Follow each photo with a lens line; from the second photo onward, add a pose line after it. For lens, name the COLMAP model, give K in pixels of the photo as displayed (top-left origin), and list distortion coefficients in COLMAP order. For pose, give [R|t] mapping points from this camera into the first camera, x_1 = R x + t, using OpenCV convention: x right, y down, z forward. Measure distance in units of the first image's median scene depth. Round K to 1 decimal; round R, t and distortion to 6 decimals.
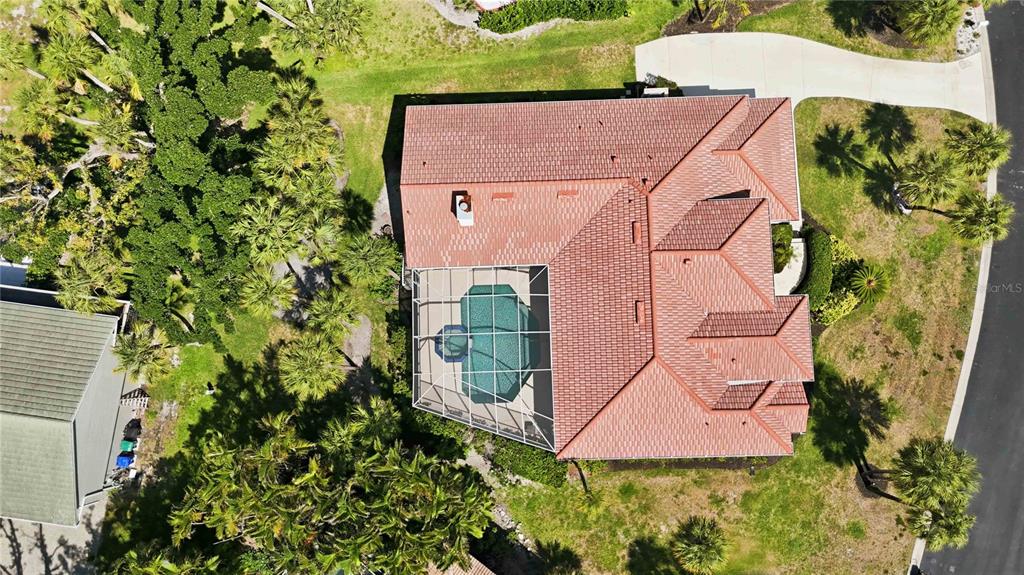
lens RADIAL K [[762.9, 0, 518.8], [0, 762.9, 288.7], [0, 0, 1]] dist [0.051458, -0.048144]
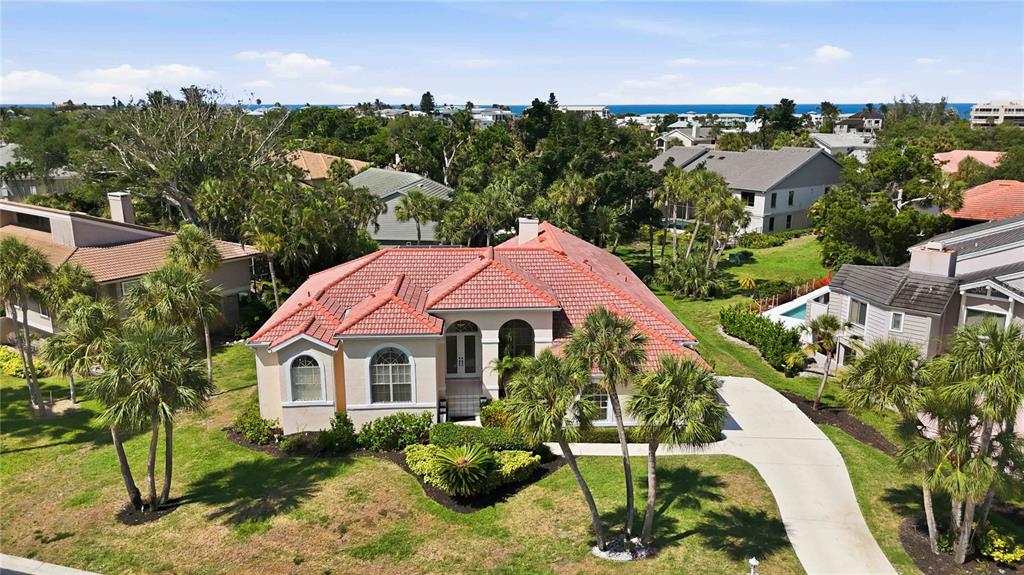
lens RADIAL K [[762.9, 0, 518.8], [0, 762.9, 288.7], [0, 0, 1]] dist [0.051458, -0.048144]
pose [[0.028510, 0.247274, -0.968526, 0.979557], [-0.992968, 0.118382, 0.000994, -0.067138], [0.114901, 0.961687, 0.248910, 0.672074]]
